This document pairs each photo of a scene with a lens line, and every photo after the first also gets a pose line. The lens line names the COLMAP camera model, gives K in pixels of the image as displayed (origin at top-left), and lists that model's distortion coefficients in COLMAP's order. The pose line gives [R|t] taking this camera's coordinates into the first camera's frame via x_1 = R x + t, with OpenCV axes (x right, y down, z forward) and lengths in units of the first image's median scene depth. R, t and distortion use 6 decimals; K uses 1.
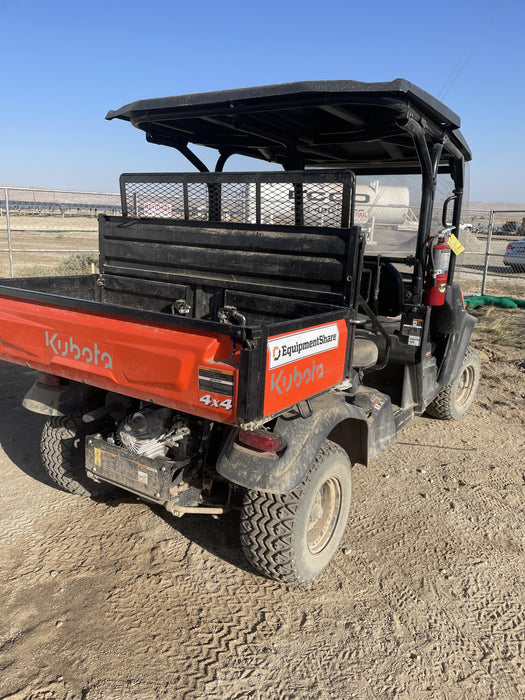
lens RADIAL K [[528.1, 0, 262.7], [0, 528.1, 350.0], [0, 0, 1]] dist [0.065957, -0.013476]
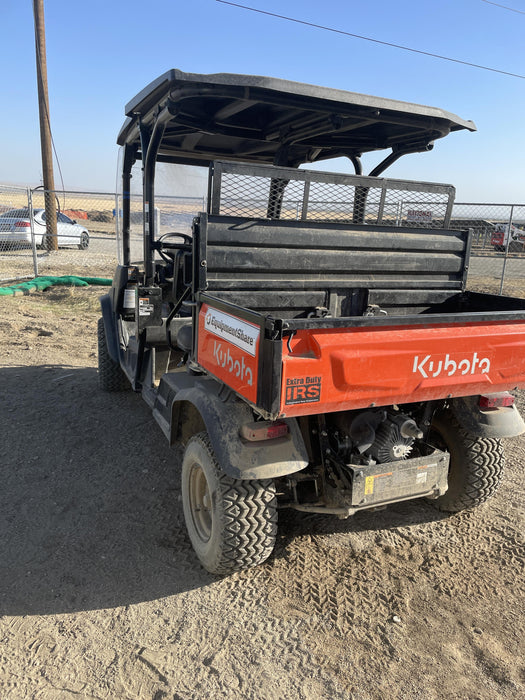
lens RADIAL K [[528.1, 0, 261.6], [0, 528.1, 354.6], [0, 0, 1]] dist [0.065957, -0.013476]
pose [[0.516859, -0.214924, 0.828652, -1.130560], [0.169244, 0.974521, 0.147194, -0.188397], [-0.839174, 0.064166, 0.540064, 0.651366]]
